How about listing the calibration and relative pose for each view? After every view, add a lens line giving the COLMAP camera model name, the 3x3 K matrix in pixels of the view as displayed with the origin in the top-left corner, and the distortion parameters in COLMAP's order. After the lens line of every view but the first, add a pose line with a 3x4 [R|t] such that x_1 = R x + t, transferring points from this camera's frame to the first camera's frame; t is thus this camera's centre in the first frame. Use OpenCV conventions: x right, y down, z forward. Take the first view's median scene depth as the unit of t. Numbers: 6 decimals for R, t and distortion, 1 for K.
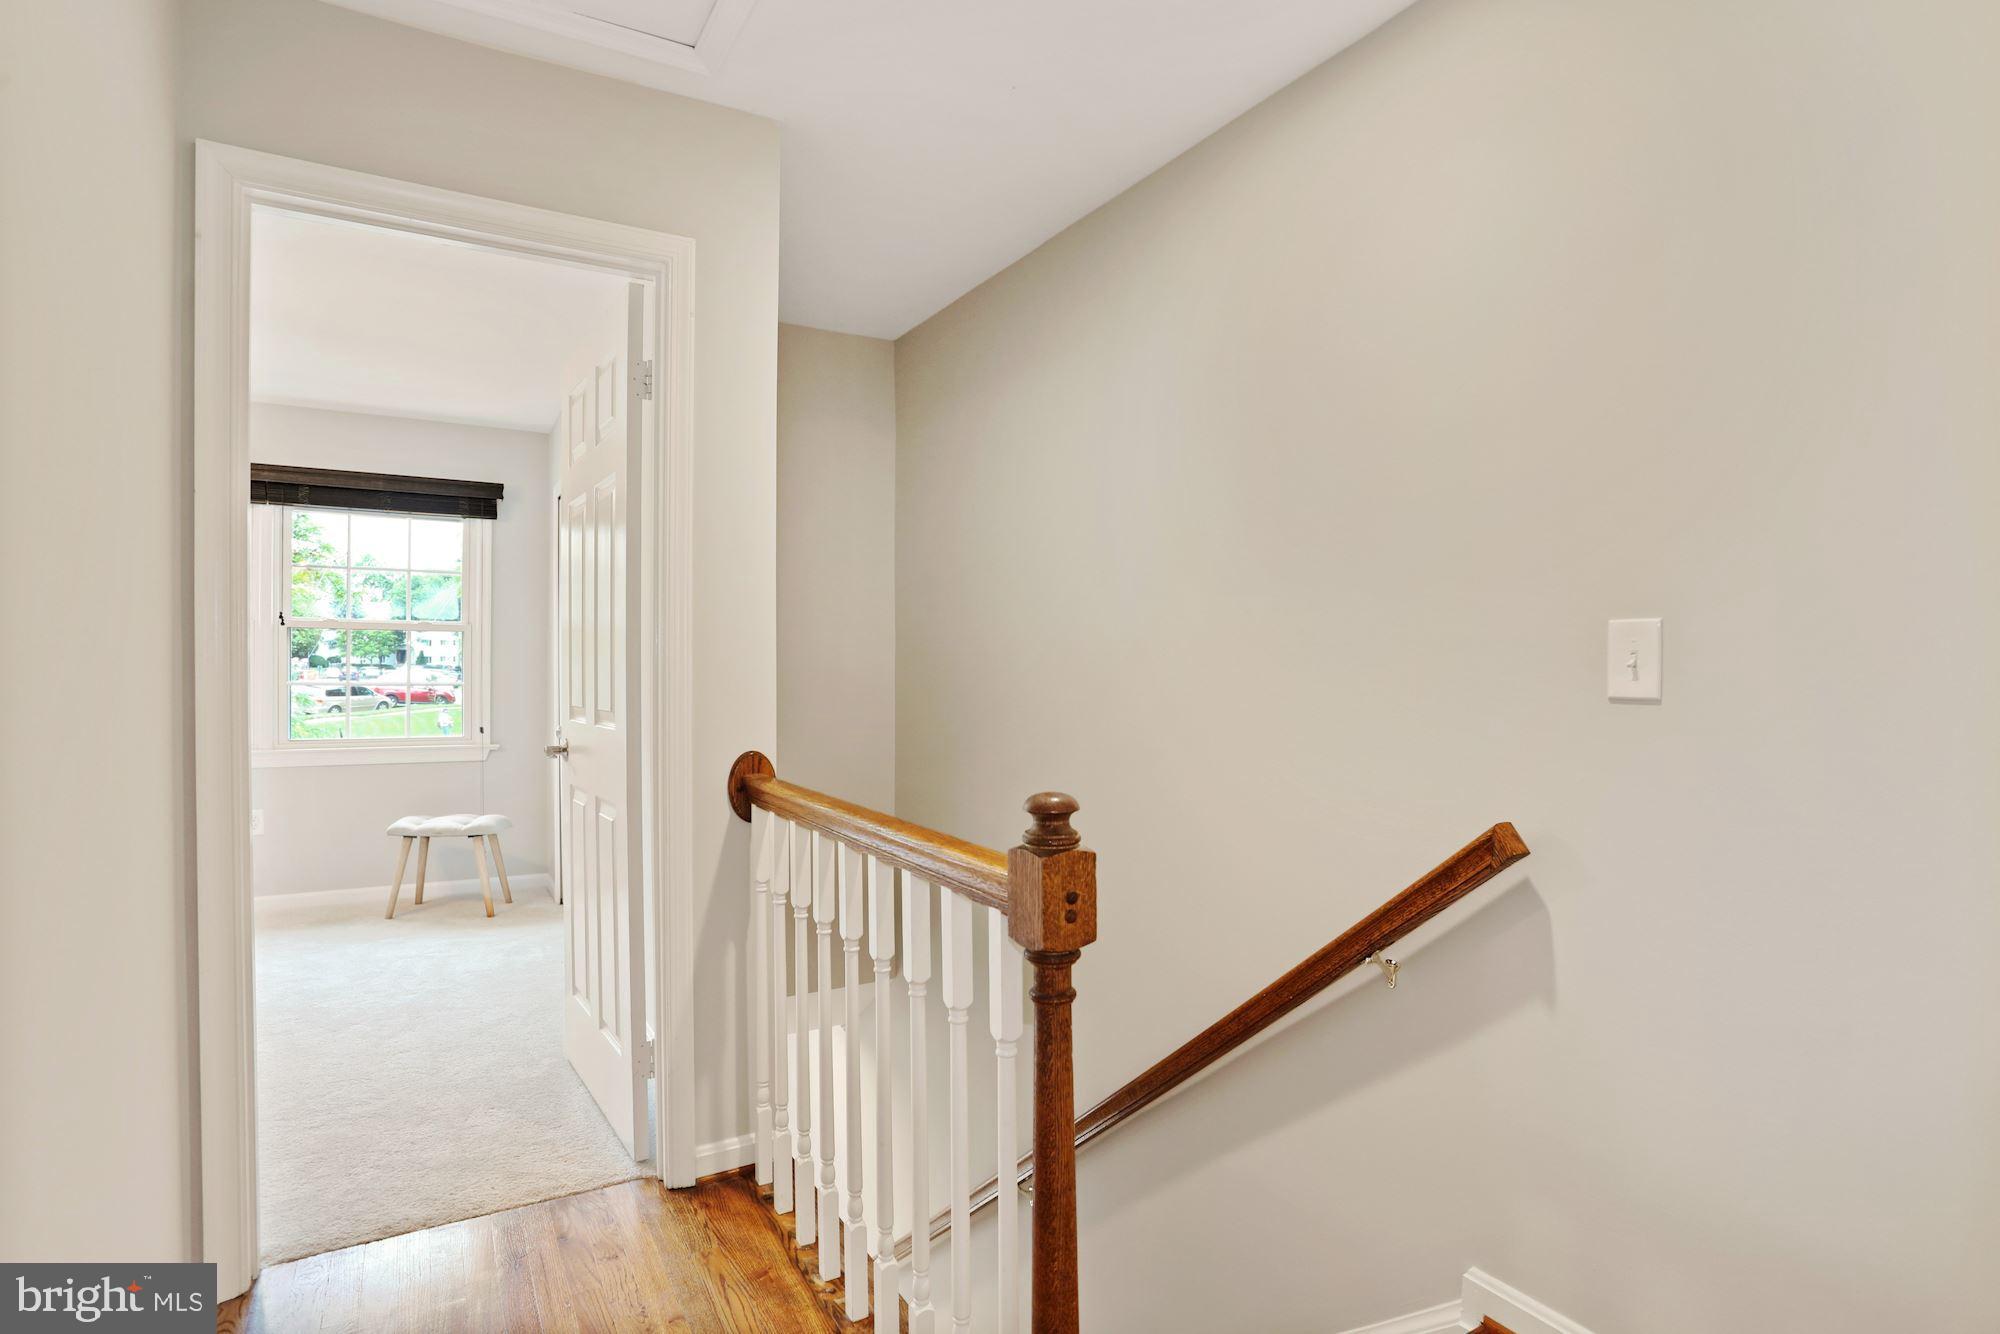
lens RADIAL K [[1019.6, 0, 1000.0], [0, 1019.6, 667.0], [0, 0, 1]] dist [-0.055874, 0.000231]
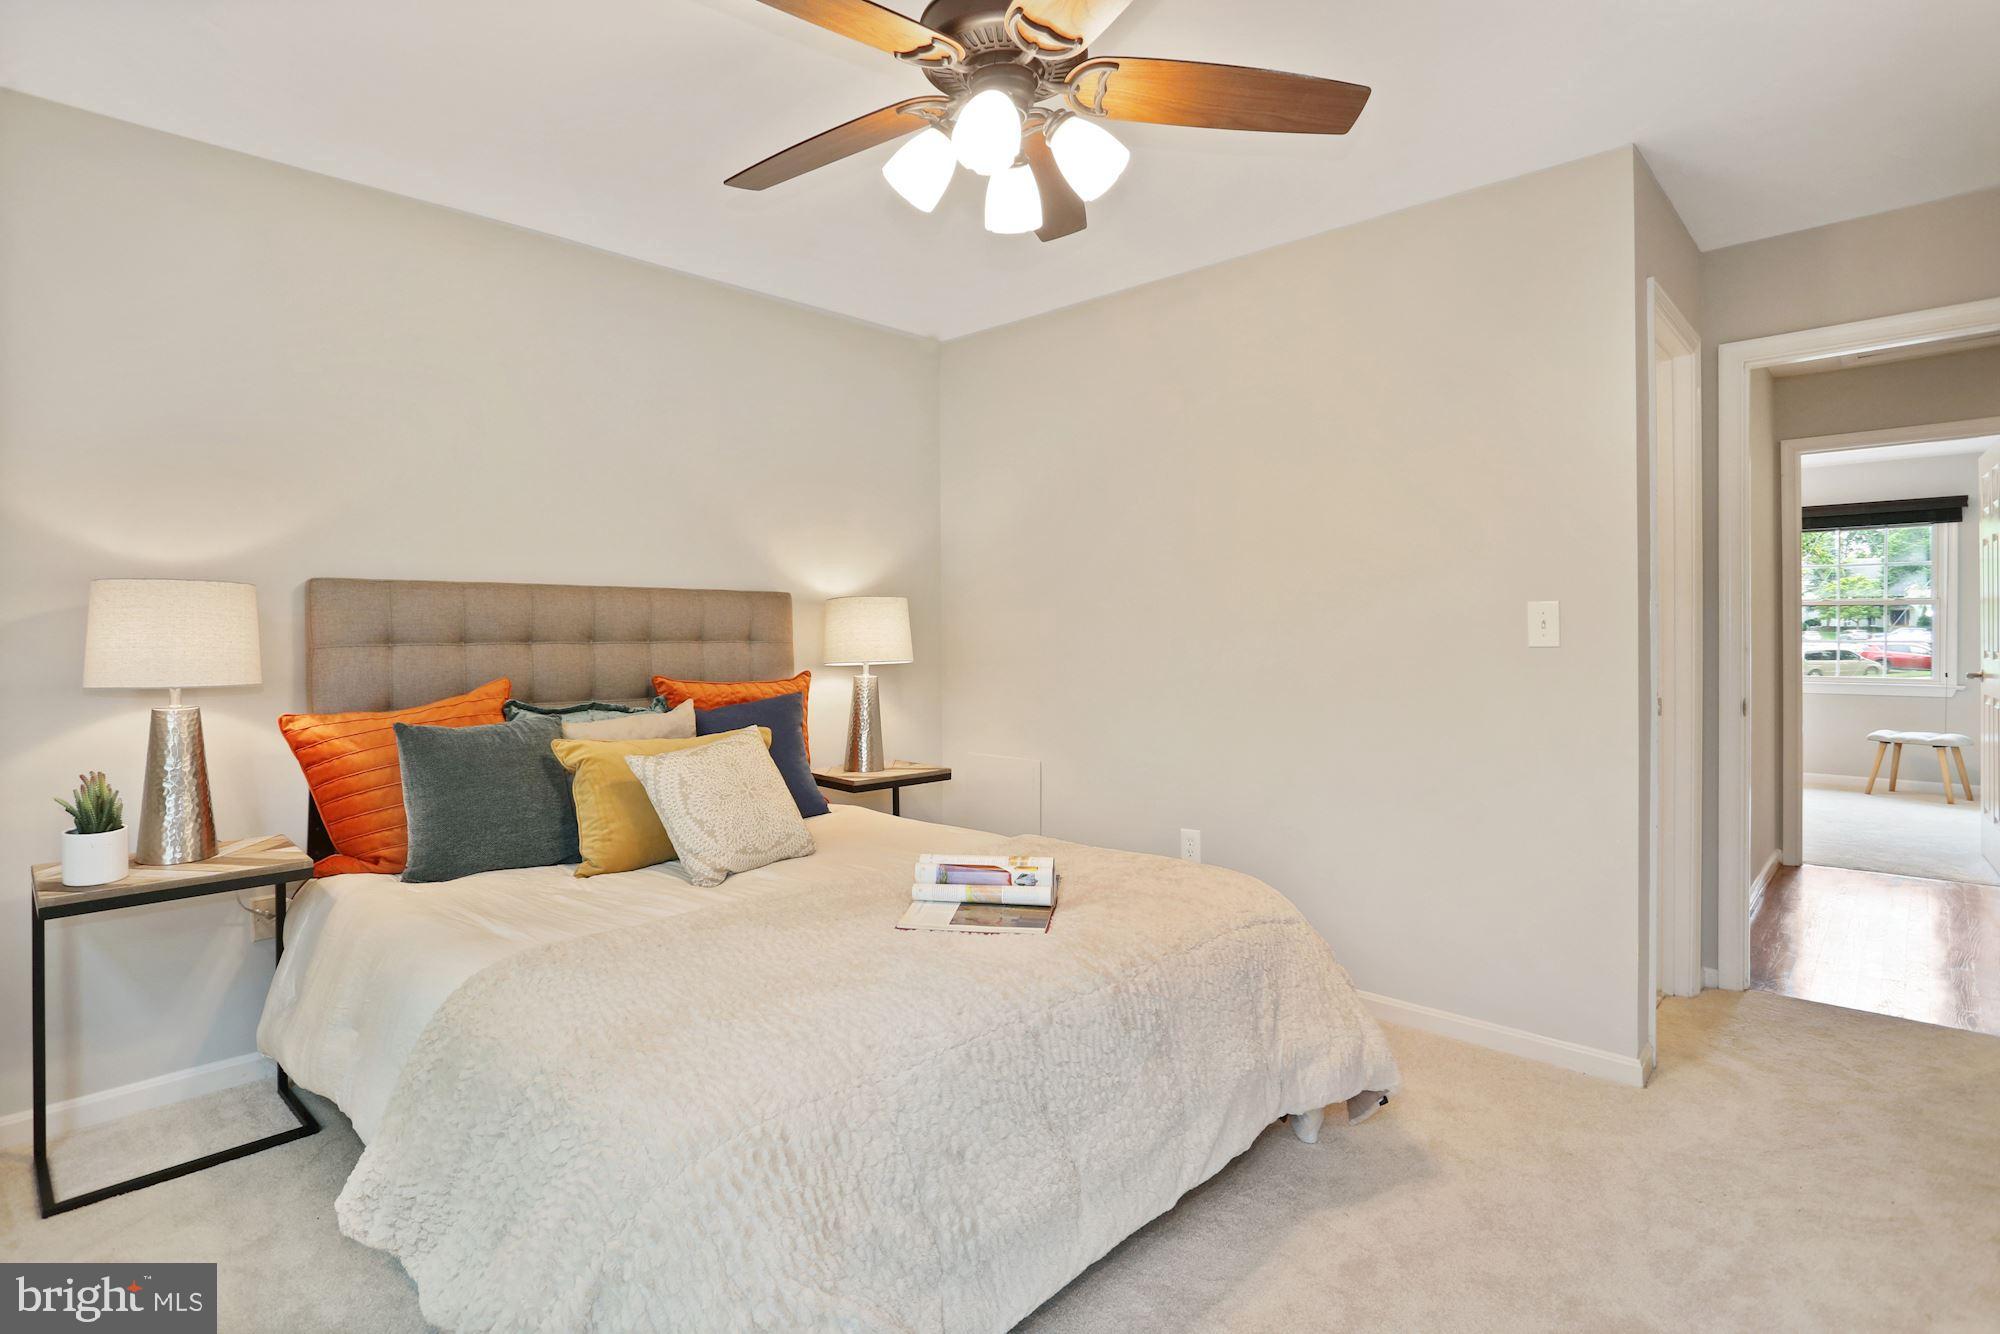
lens RADIAL K [[1002.4, 0, 1005.6], [0, 1002.4, 636.3], [0, 0, 1]] dist [-0.001627, 0.000064]
pose [[0.298617, 0.003402, -0.954367, 0.402611], [0.002521, 0.999987, 0.004353, 0.000030], [0.954370, -0.003706, 0.298605, -0.637008]]
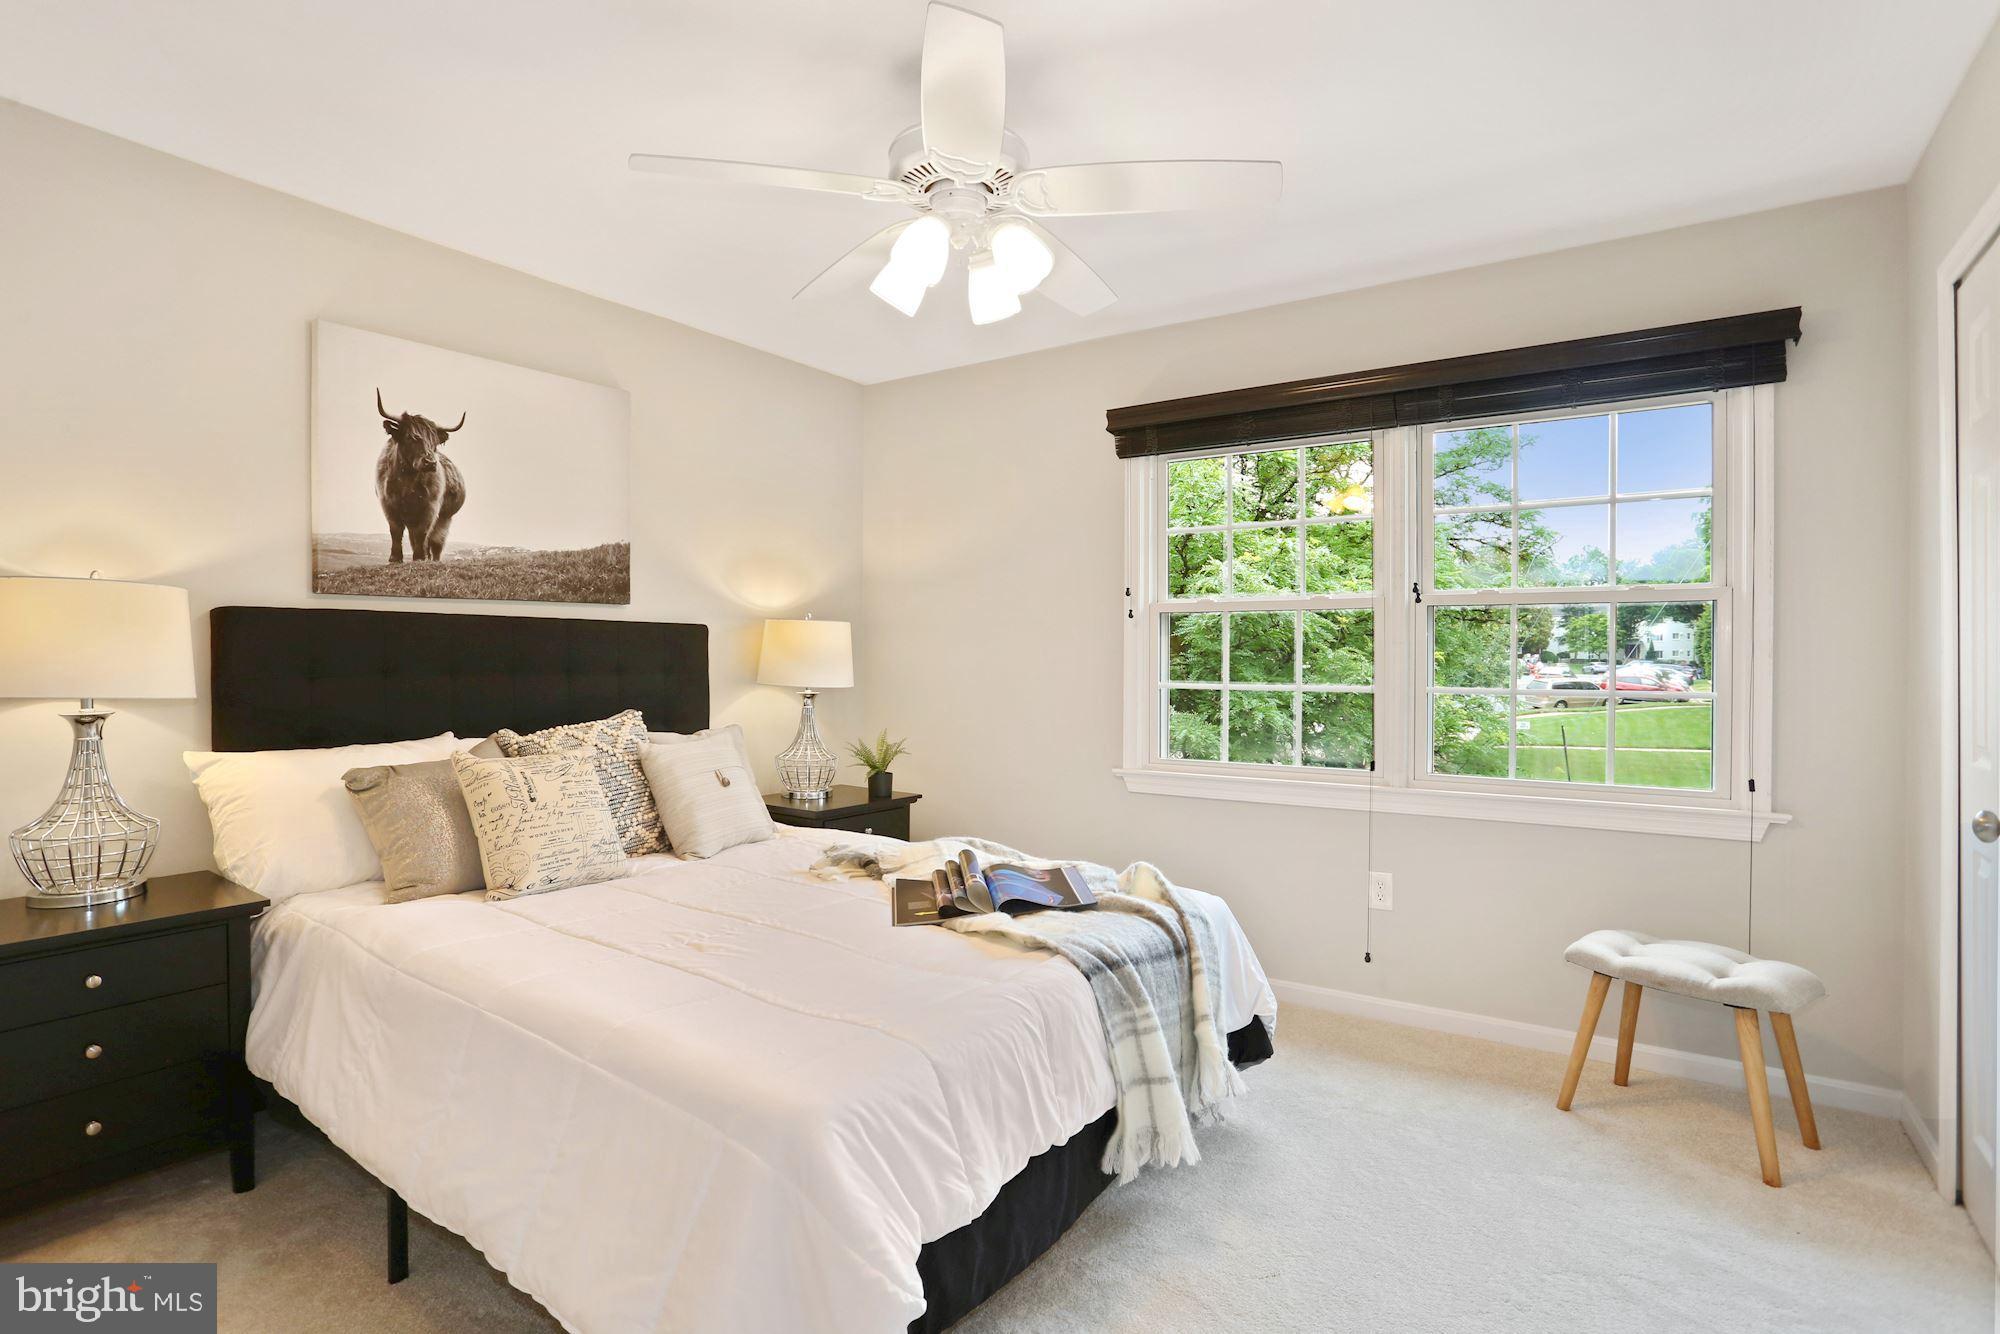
lens RADIAL K [[989.7, 0, 1000.0], [0, 989.7, 667.0], [0, 0, 1]] dist [-0.068240, 0.037104]
pose [[0.437349, 0.003914, -0.899284, -0.227110], [0.000711, 0.999989, 0.004697, -0.002474], [0.899292, -0.002694, 0.437341, 0.409369]]
